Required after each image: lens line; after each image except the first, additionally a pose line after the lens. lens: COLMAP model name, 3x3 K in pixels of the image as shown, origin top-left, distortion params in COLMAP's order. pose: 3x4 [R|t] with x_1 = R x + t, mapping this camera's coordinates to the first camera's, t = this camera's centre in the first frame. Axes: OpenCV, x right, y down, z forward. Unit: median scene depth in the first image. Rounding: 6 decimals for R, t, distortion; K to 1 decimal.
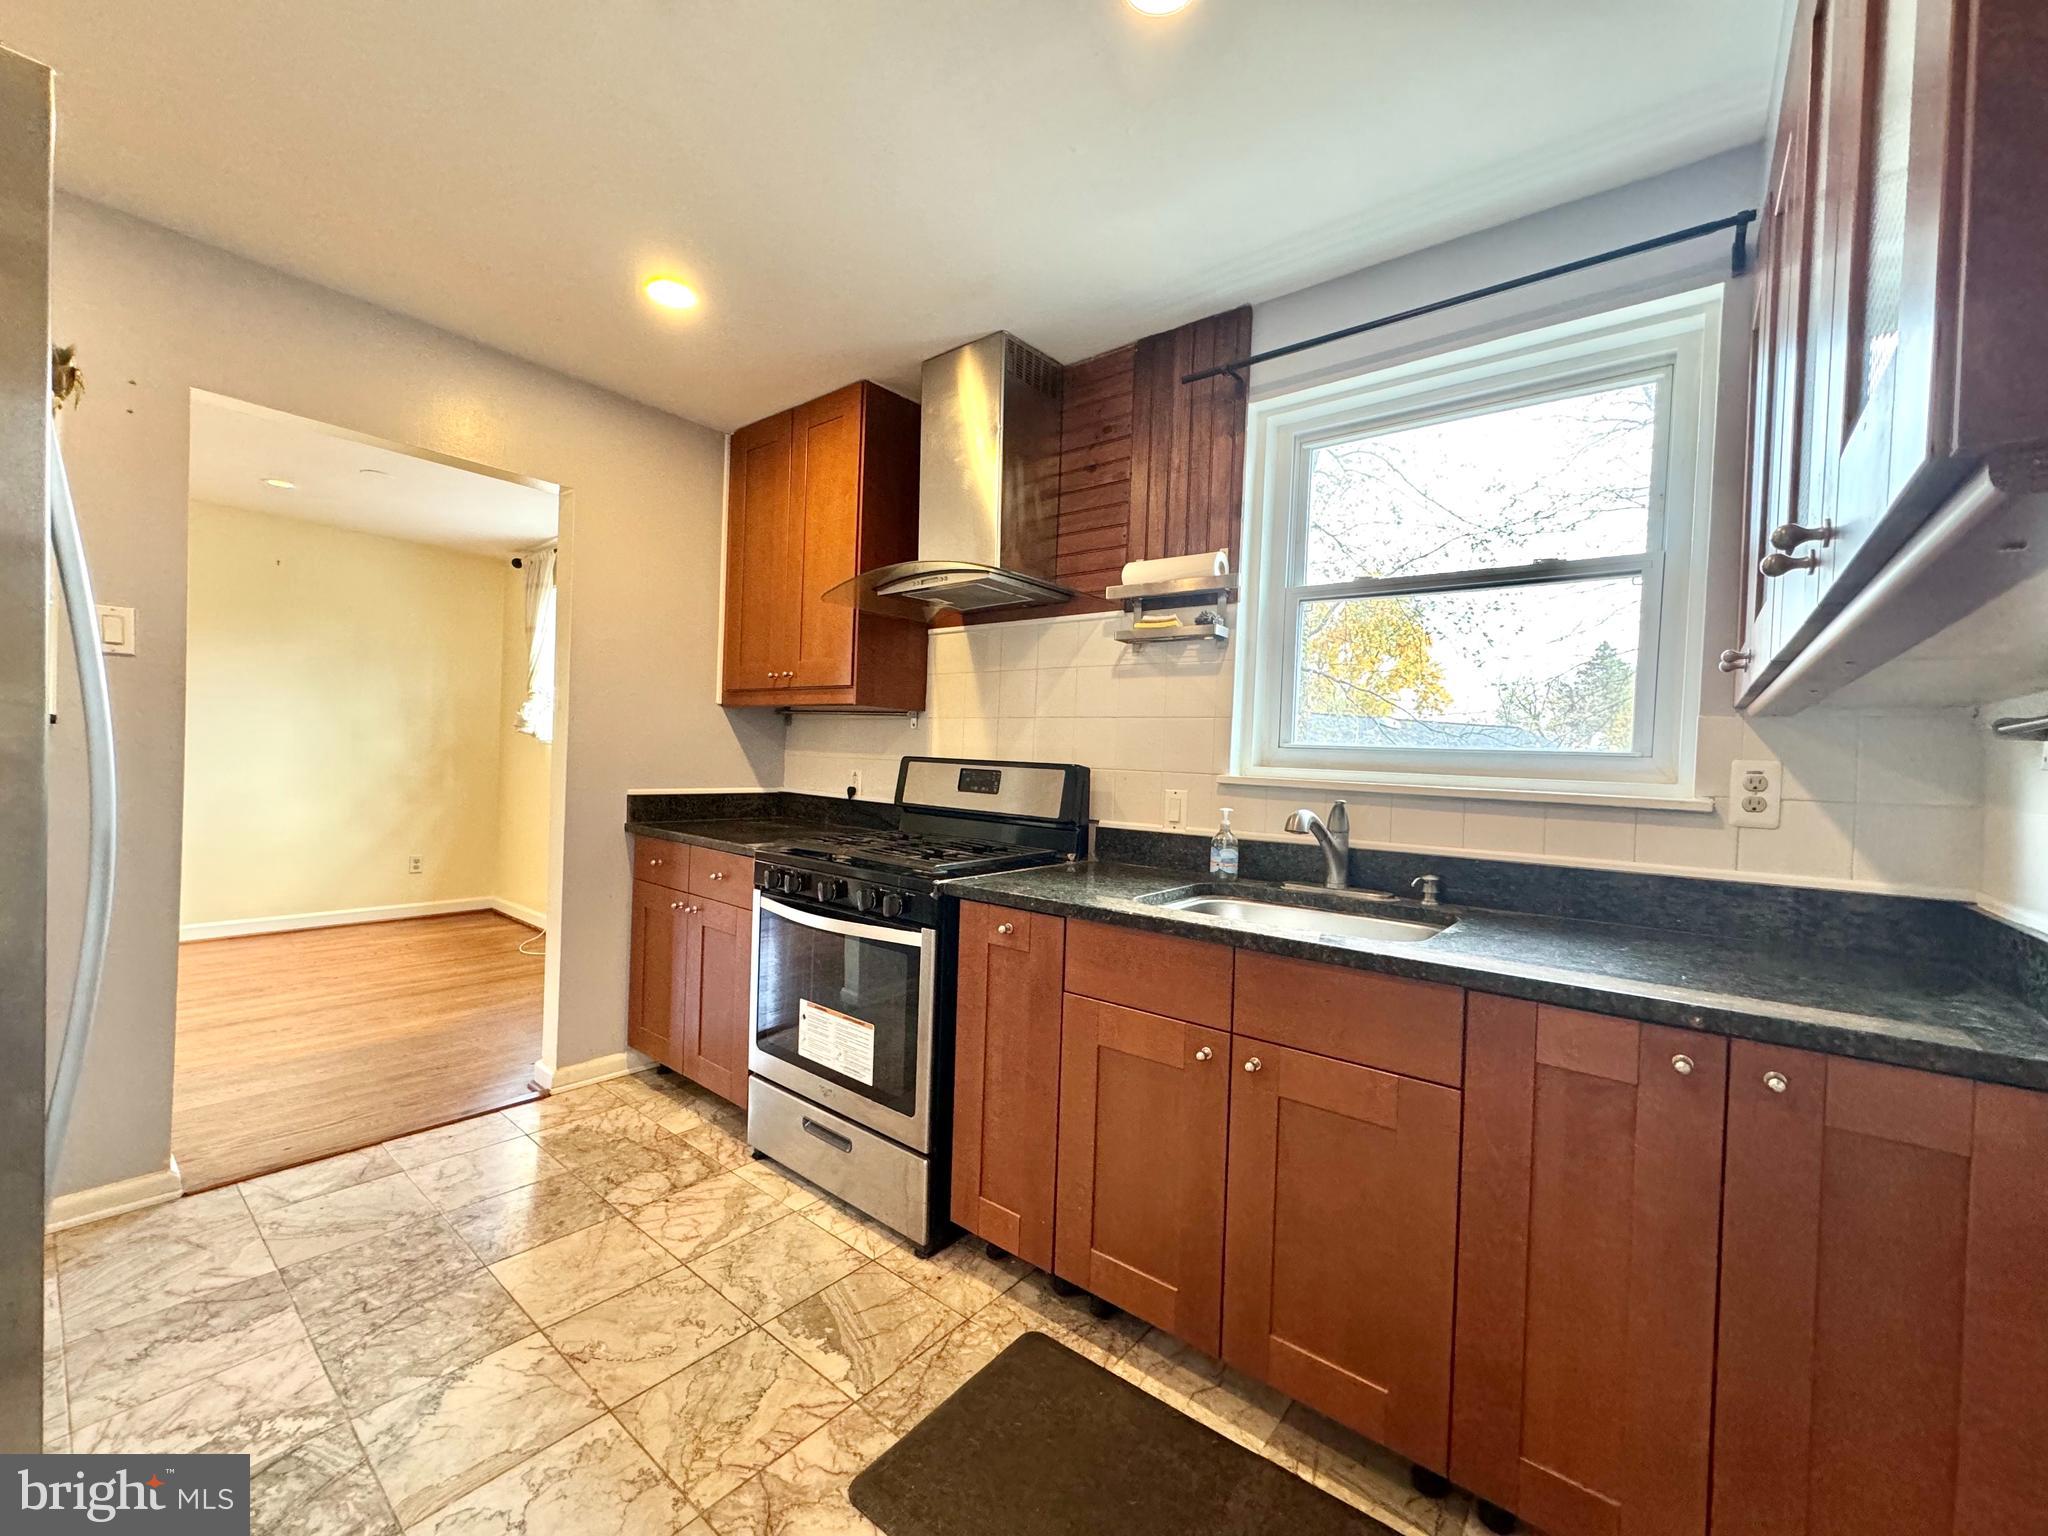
lens RADIAL K [[813.7, 0, 1023.7], [0, 813.7, 772.5], [0, 0, 1]] dist [-0.001548, -0.000367]
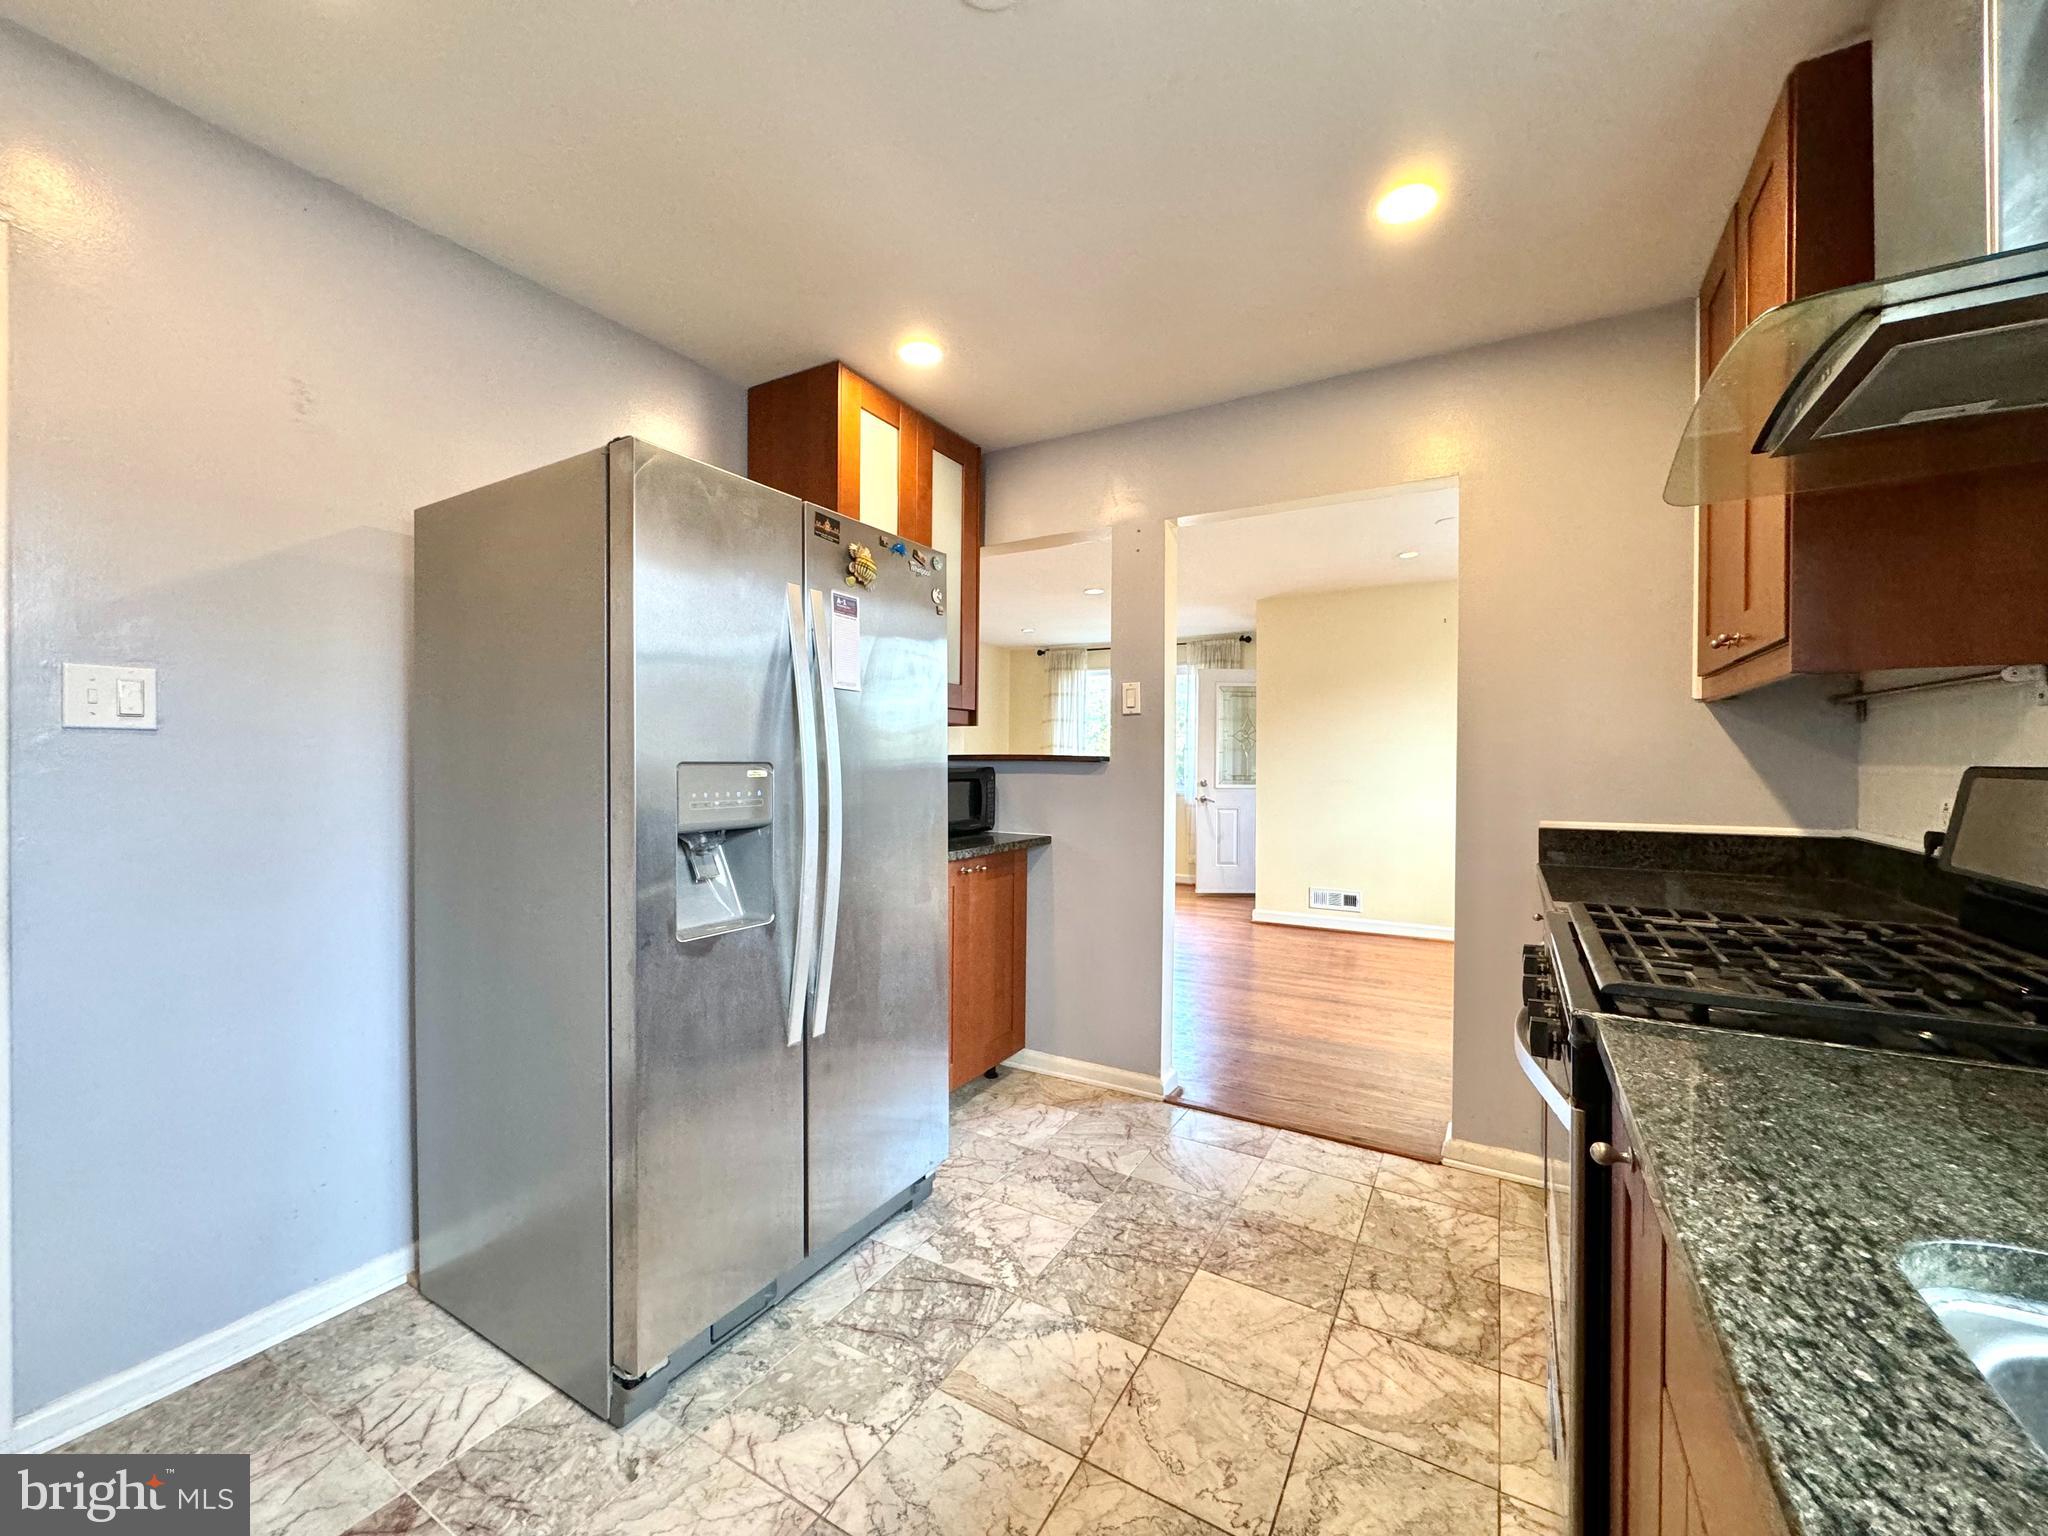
lens RADIAL K [[813.7, 0, 1023.0], [0, 813.7, 770.6], [0, 0, 1]] dist [-0.001548, -0.000367]
pose [[0.145914, -0.029284, -0.988864, 0.334400], [-0.018386, 0.999309, -0.032306, 0.010457], [0.989126, 0.022896, 0.145274, 0.585619]]
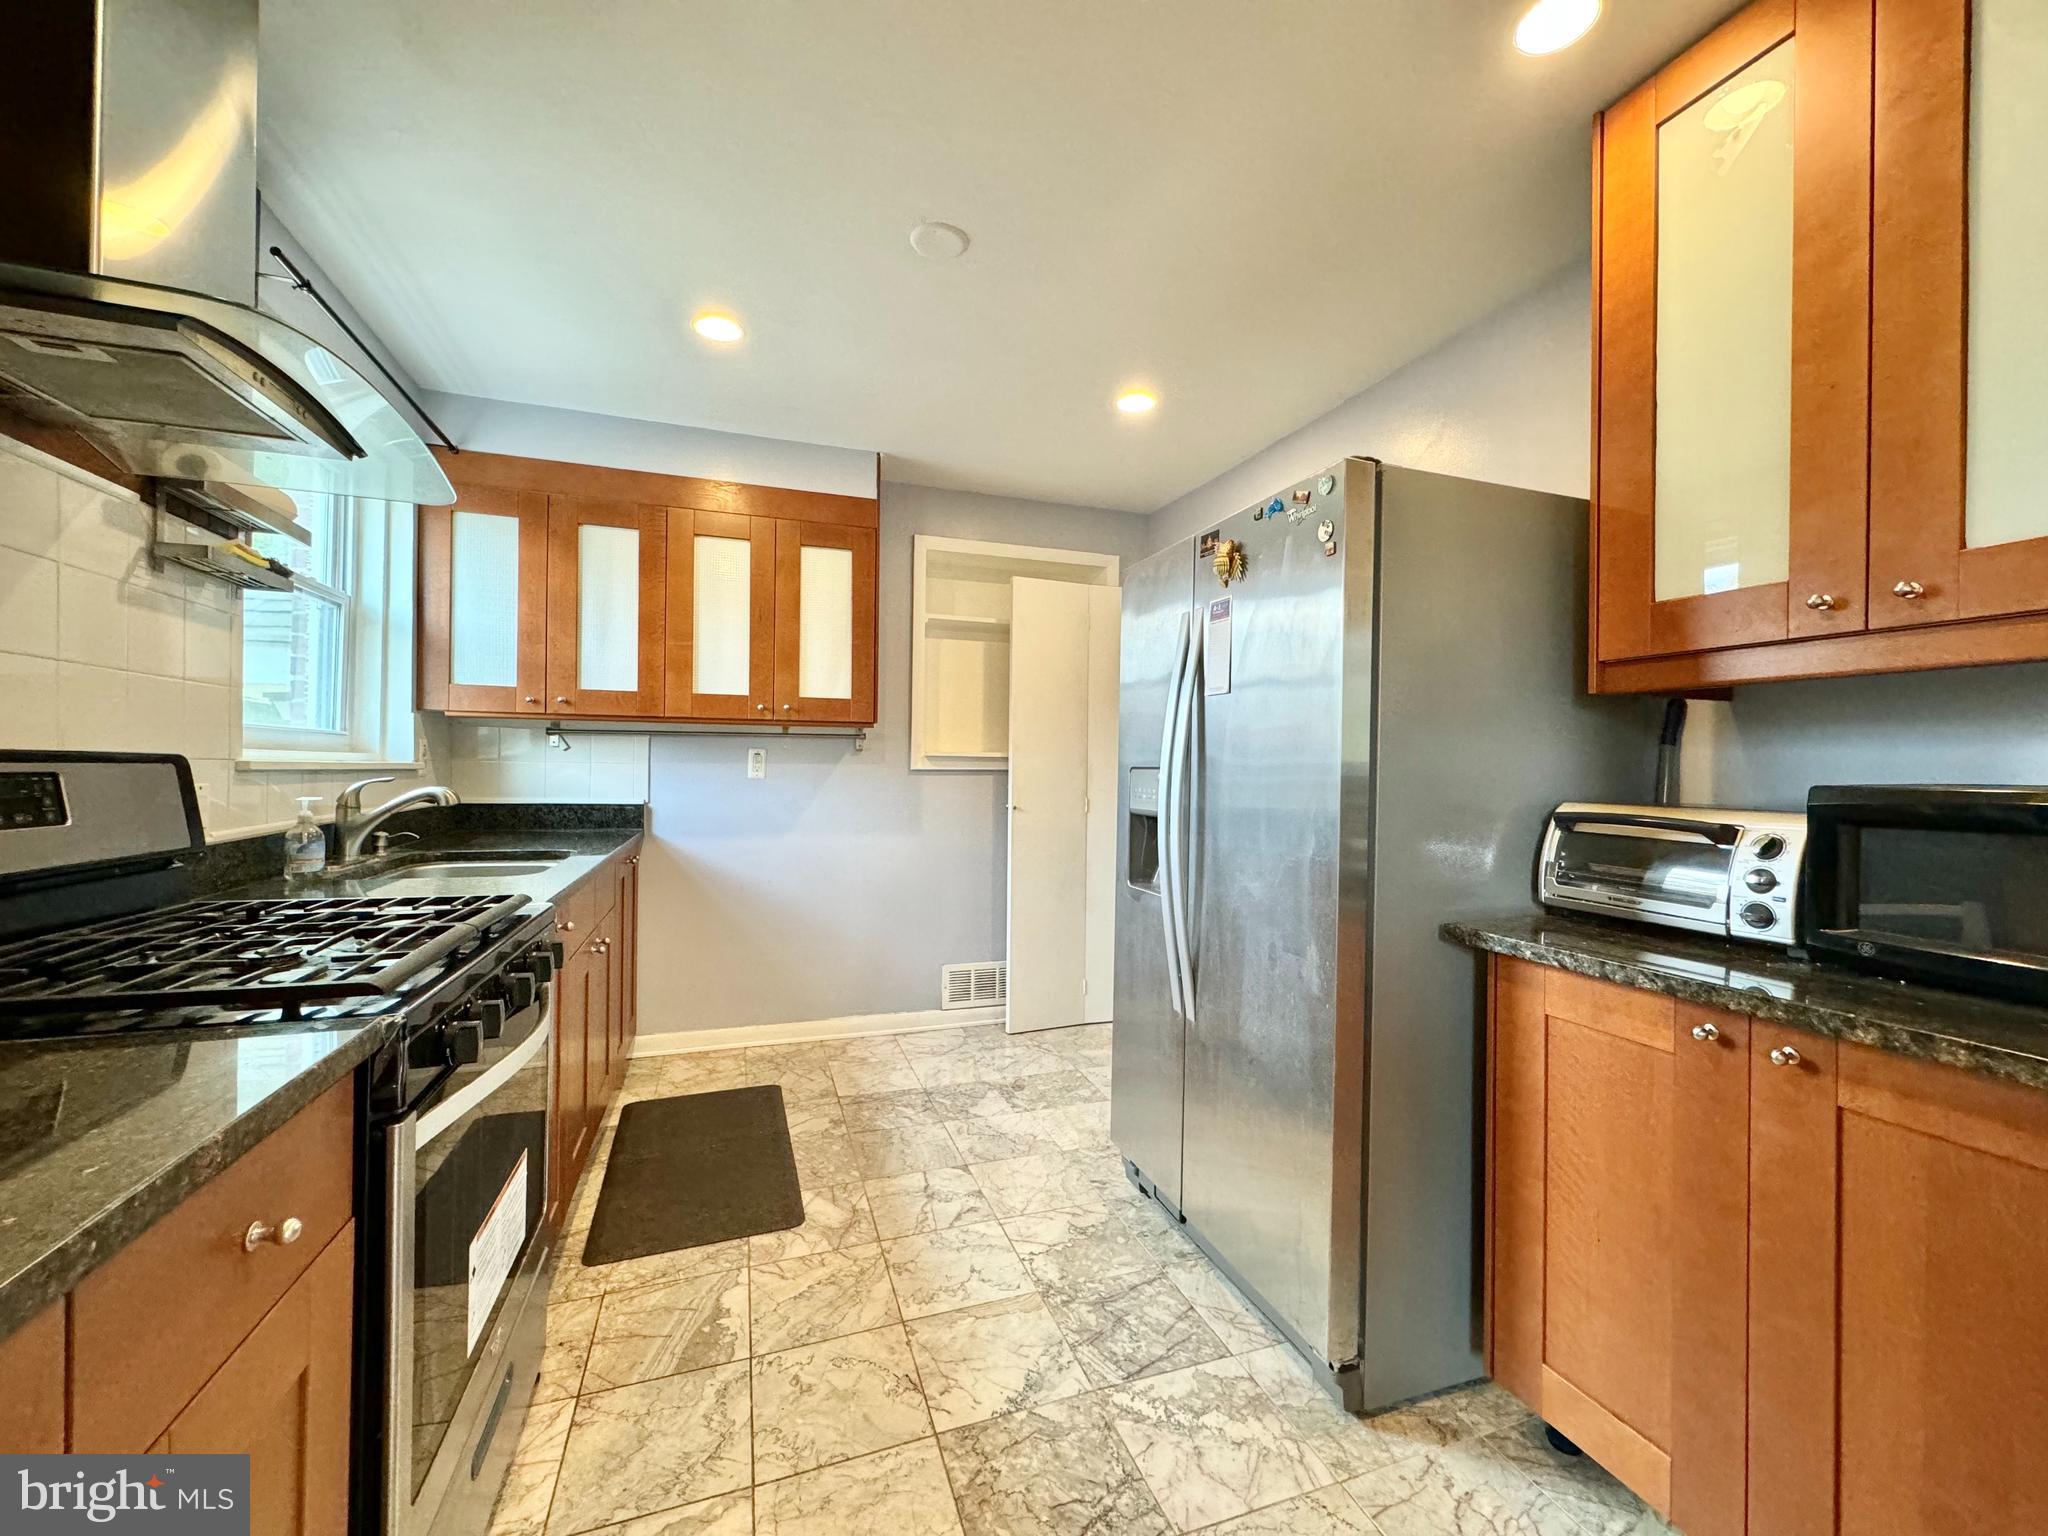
lens RADIAL K [[813.7, 0, 1022.7], [0, 813.7, 769.9], [0, 0, 1]] dist [-0.001548, -0.000367]
pose [[-0.845939, -0.052388, 0.530701, -0.938318], [-0.035784, 0.998496, 0.041527, -0.054140], [-0.532078, 0.016138, -0.846541, 1.432412]]
